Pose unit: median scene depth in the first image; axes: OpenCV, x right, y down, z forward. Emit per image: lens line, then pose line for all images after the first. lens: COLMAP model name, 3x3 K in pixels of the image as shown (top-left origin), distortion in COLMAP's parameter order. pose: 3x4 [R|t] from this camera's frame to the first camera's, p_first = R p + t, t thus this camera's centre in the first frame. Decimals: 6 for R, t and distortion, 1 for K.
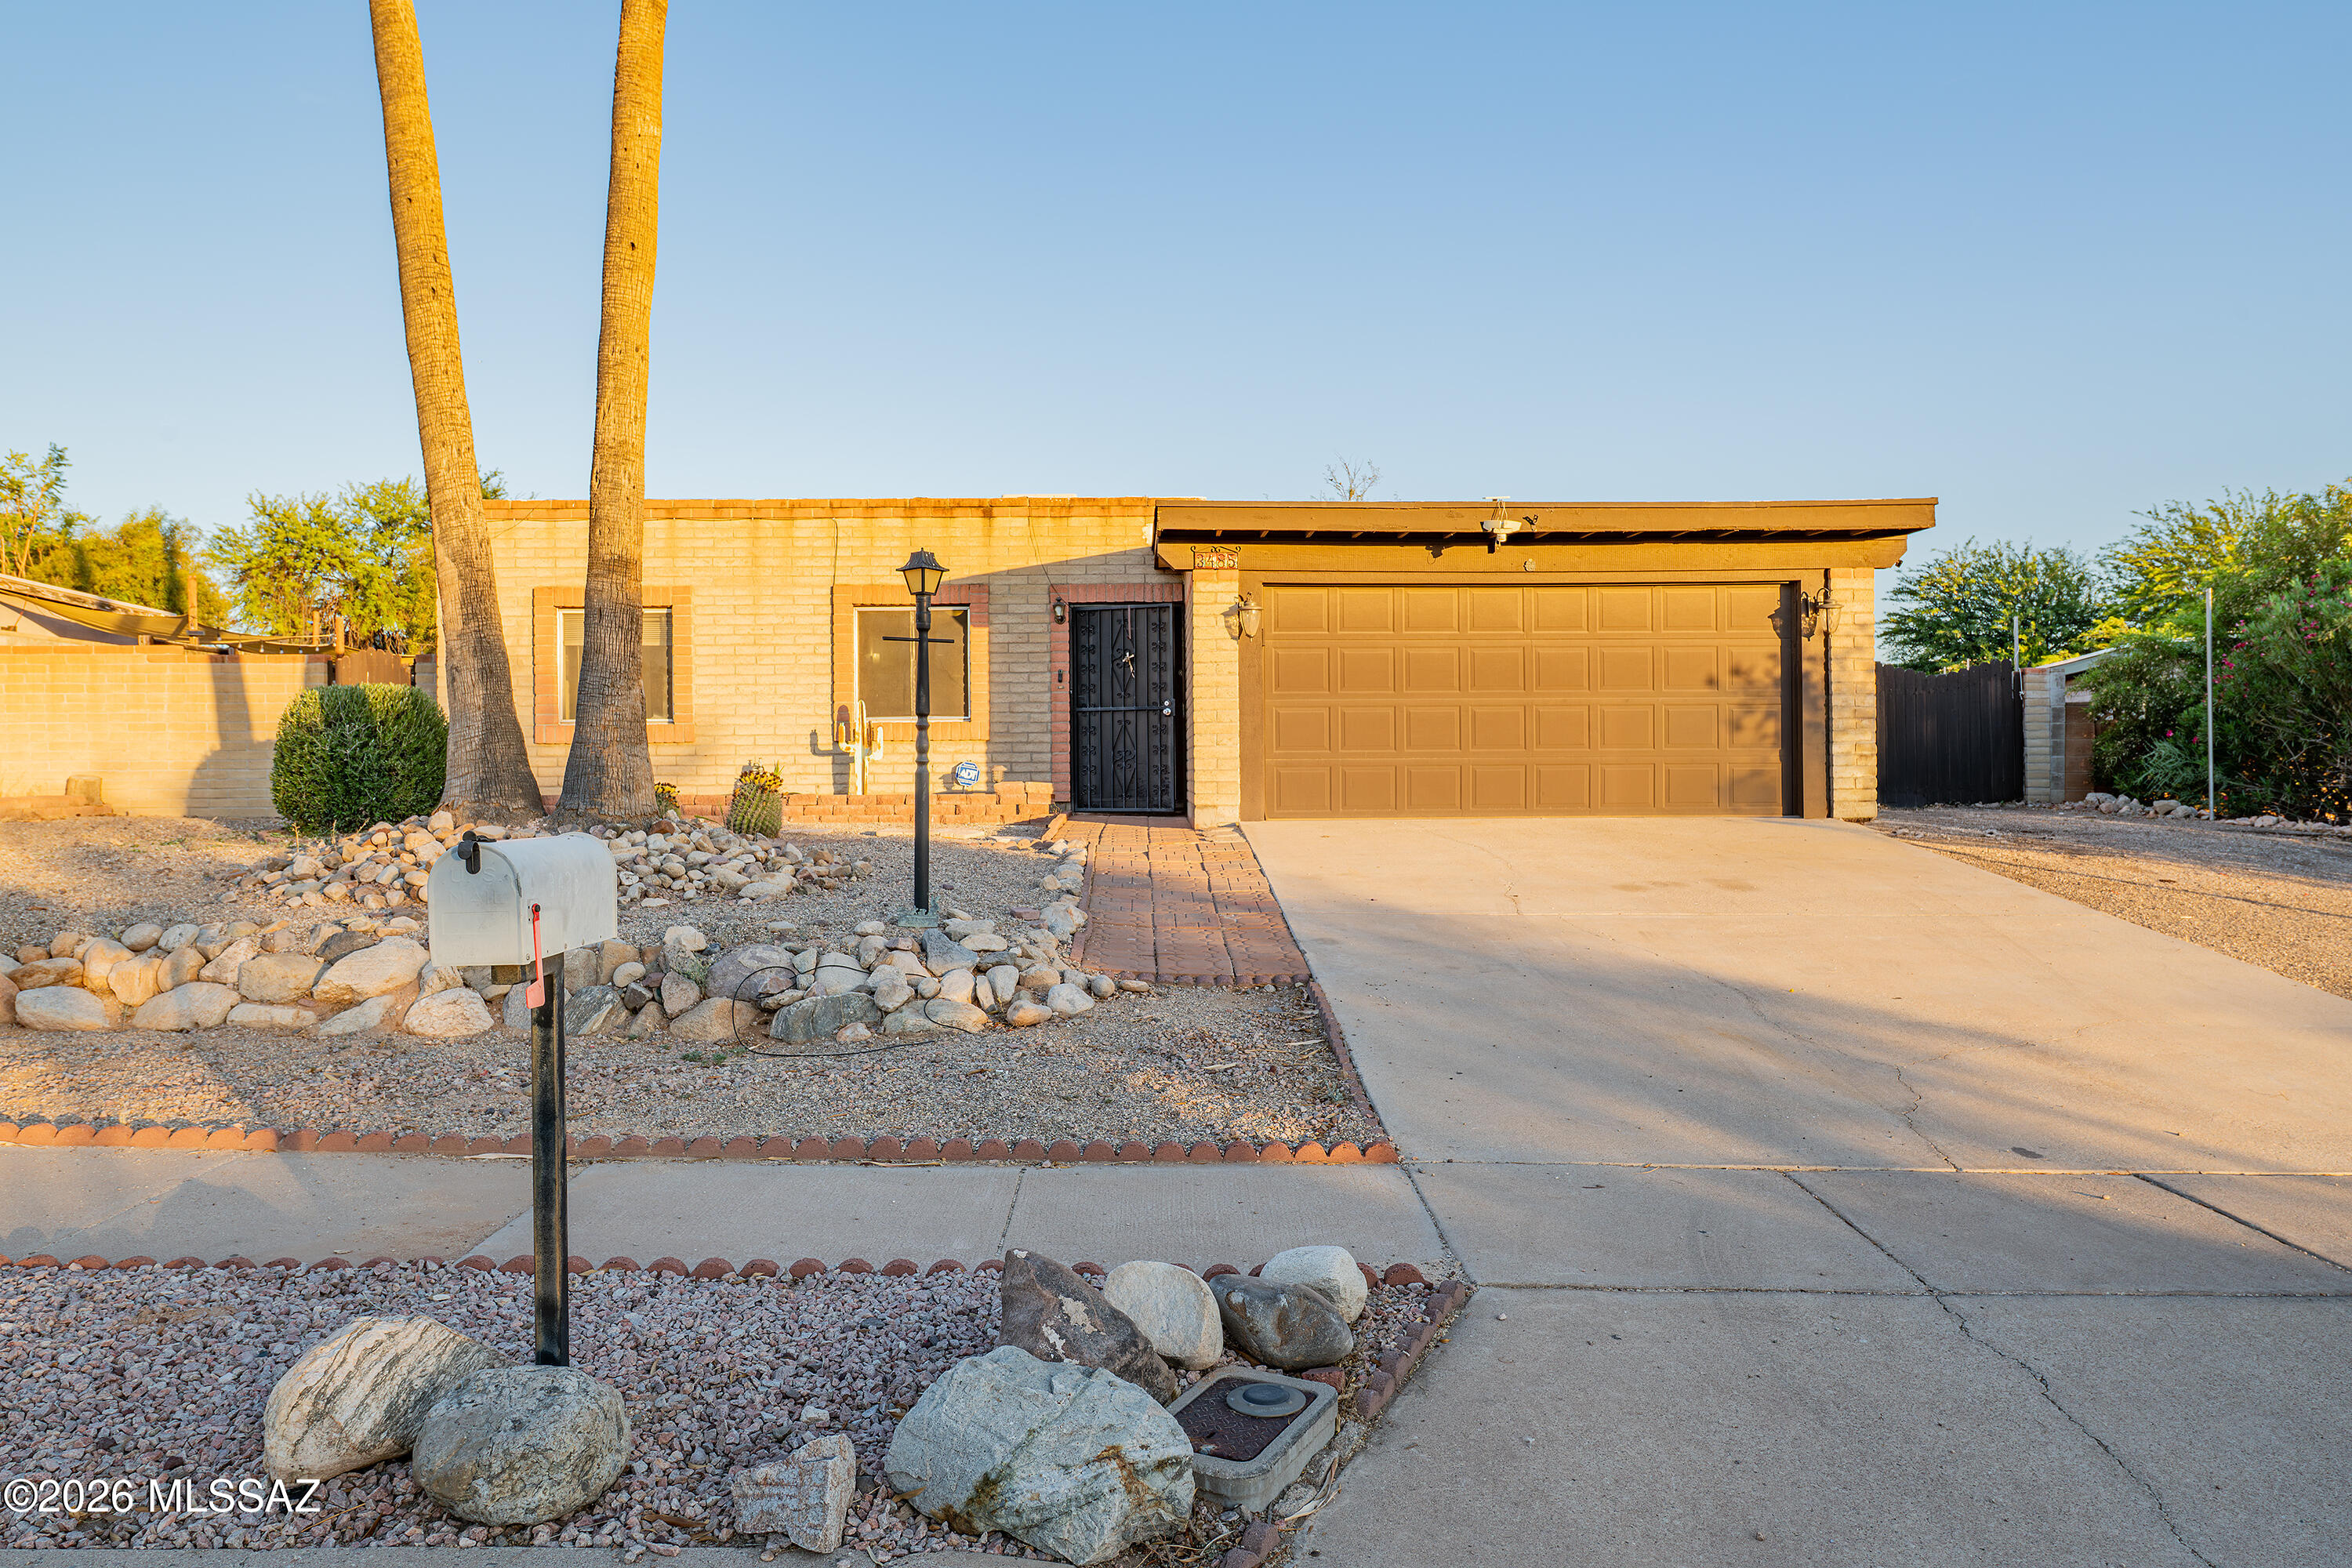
lens RADIAL K [[1634.4, 0, 1178.7], [0, 1634.4, 769.1], [0, 0, 1]] dist [-0.004180, -0.002144]
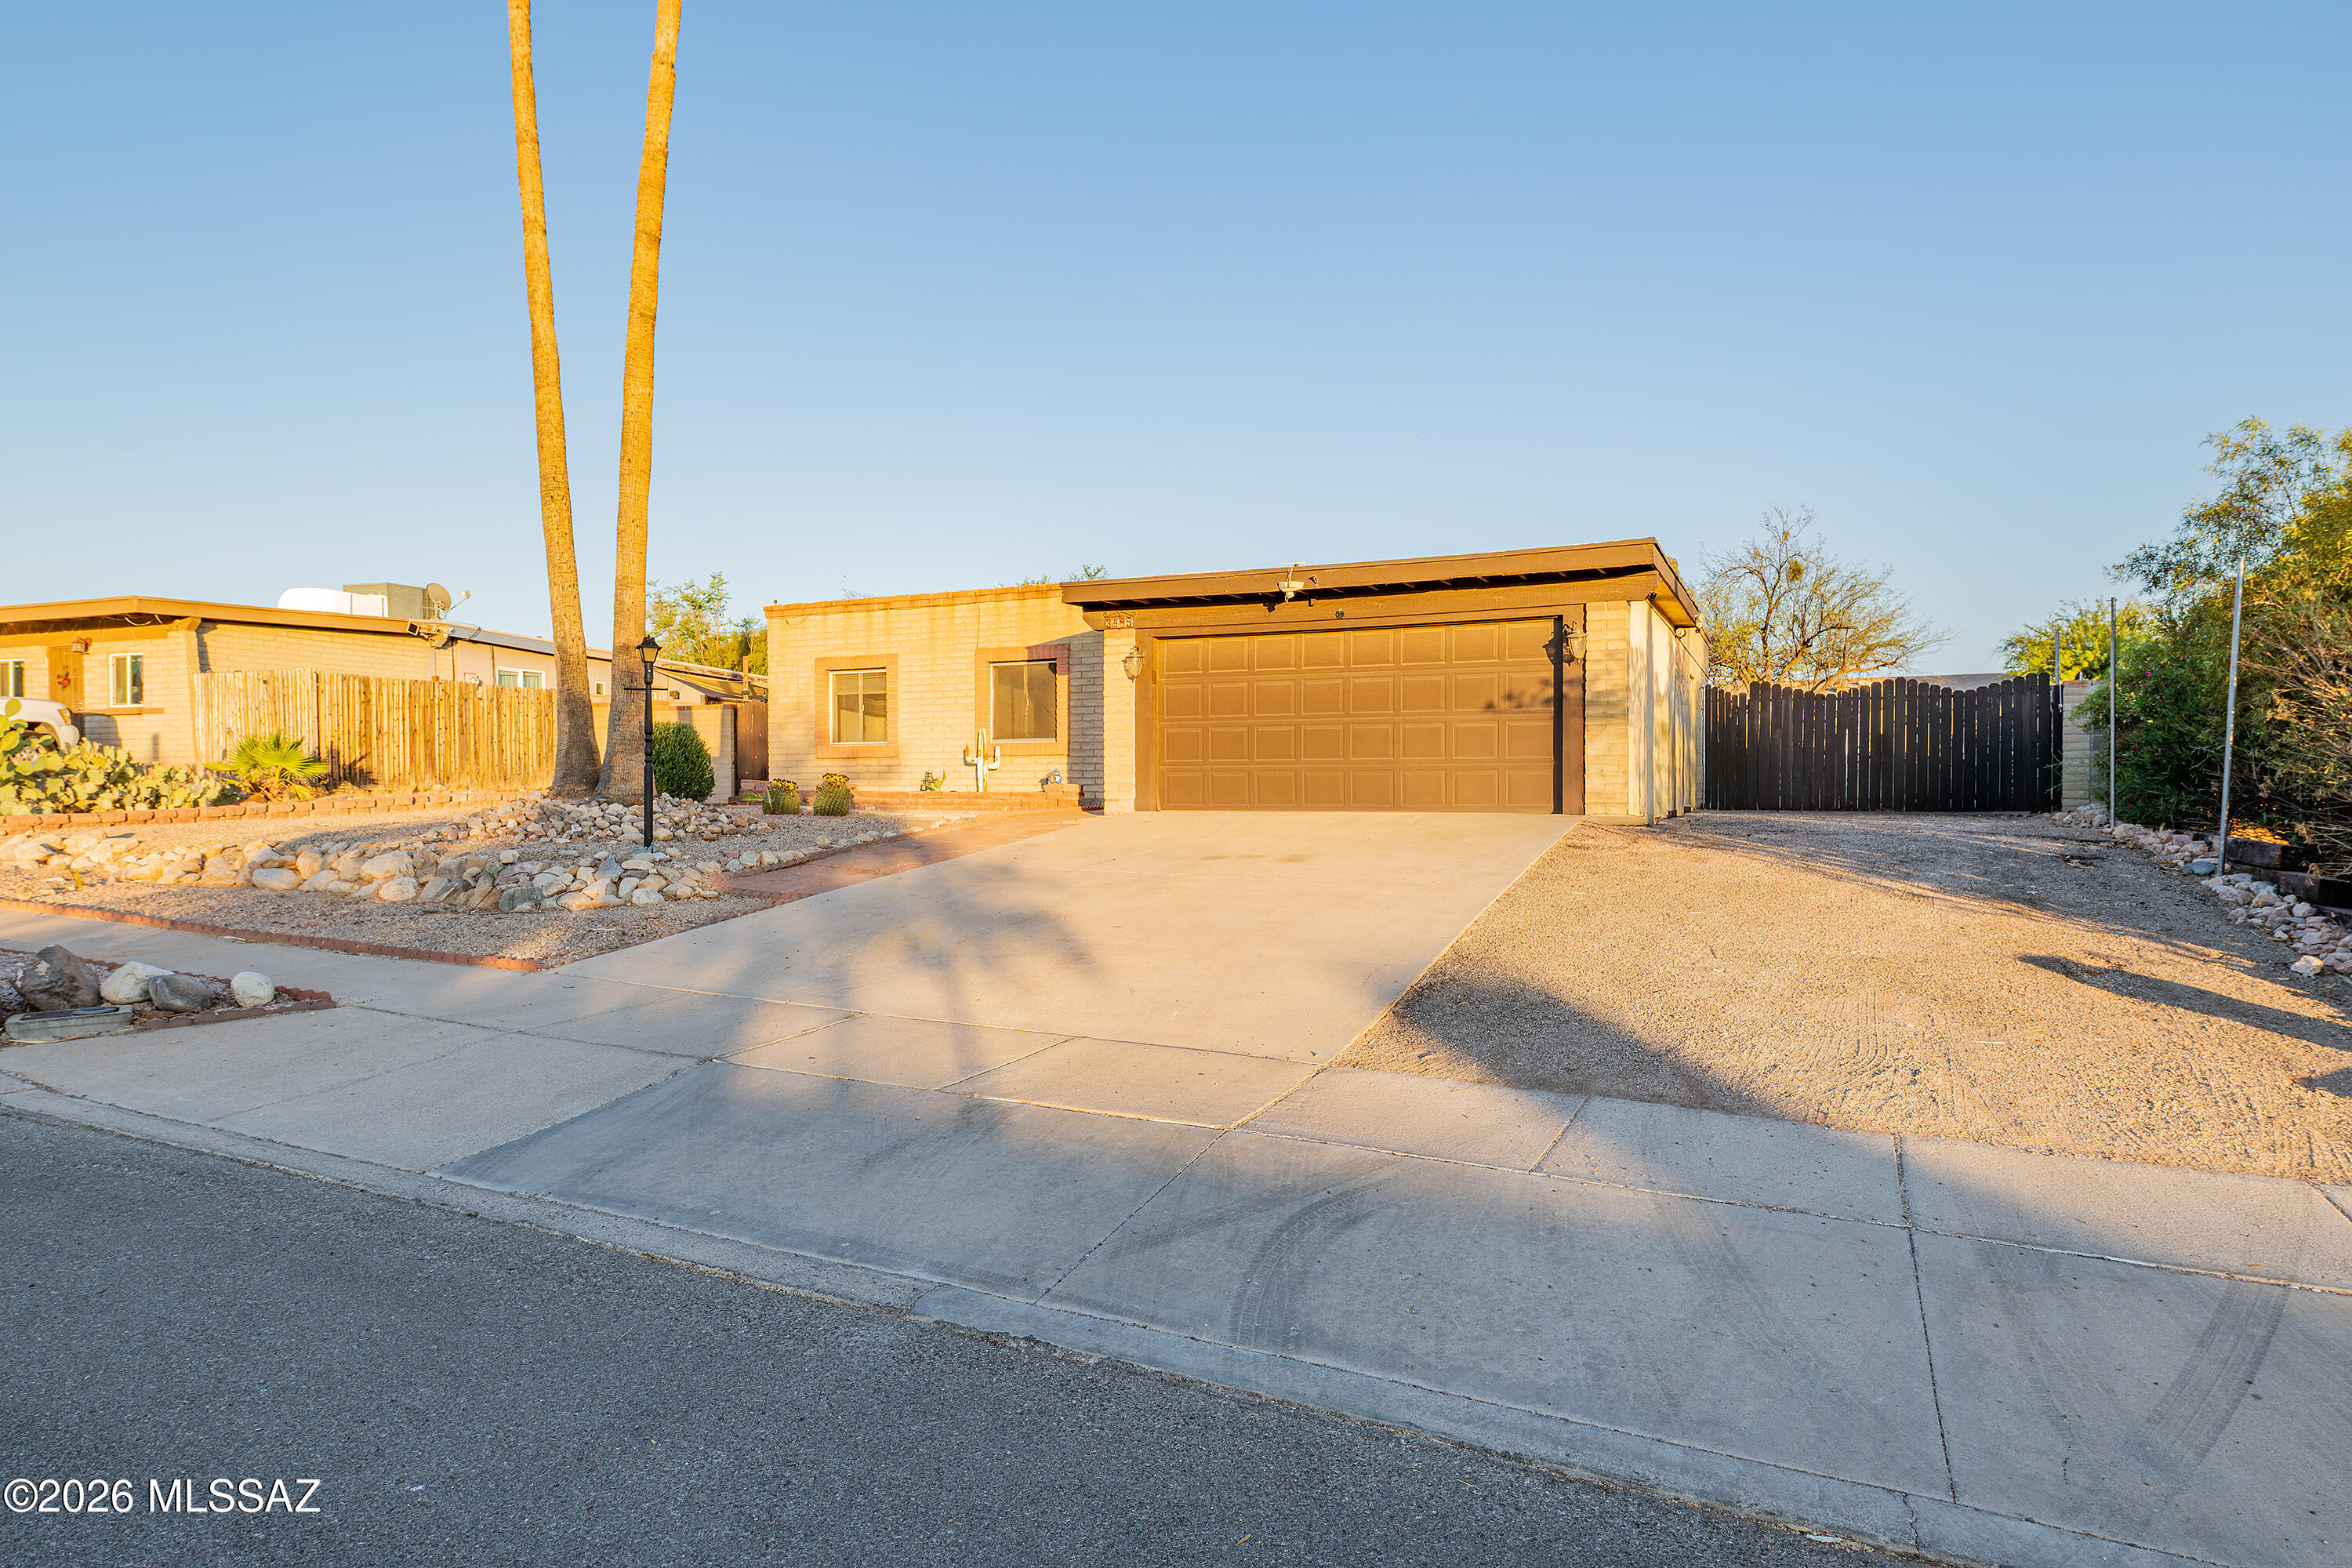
lens RADIAL K [[1400.7, 0, 1174.2], [0, 1400.7, 789.6], [0, 0, 1]] dist [0.001000, 0.000328]
pose [[0.880815, 0.008371, -0.473387, 0.613261], [-0.009132, 0.999958, 0.000690, 0.011821], [0.473373, 0.003715, 0.880854, -0.017944]]
